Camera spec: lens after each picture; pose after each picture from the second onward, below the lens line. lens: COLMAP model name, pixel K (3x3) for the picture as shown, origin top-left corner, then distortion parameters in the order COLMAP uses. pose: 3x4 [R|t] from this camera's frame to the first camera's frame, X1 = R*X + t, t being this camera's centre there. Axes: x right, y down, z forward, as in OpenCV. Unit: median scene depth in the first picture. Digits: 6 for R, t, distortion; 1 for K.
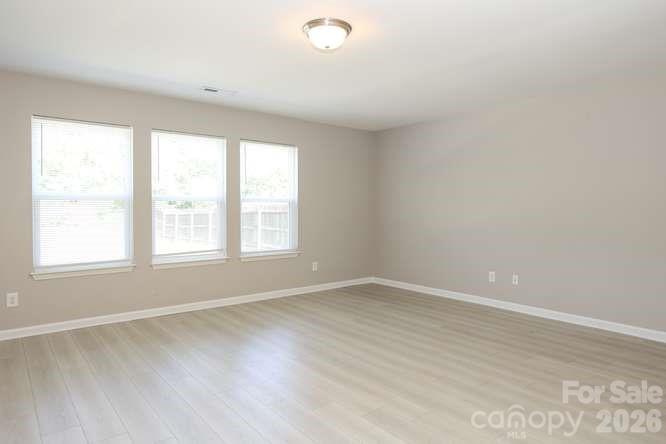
lens RADIAL K [[413.9, 0, 333.0], [0, 413.9, 222.0], [0, 0, 1]] dist [-0.002446, -0.000380]
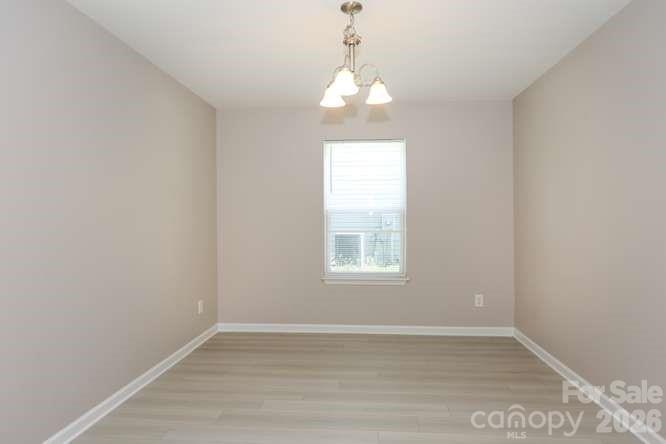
lens RADIAL K [[447.0, 0, 333.0], [0, 447.0, 222.0], [0, 0, 1]] dist [-0.002044, -0.000244]
pose [[0.728854, -0.002634, -0.684664, 0.300313], [-0.018237, 0.999563, -0.023259, -0.007623], [0.684426, 0.029438, 0.728488, 0.244476]]
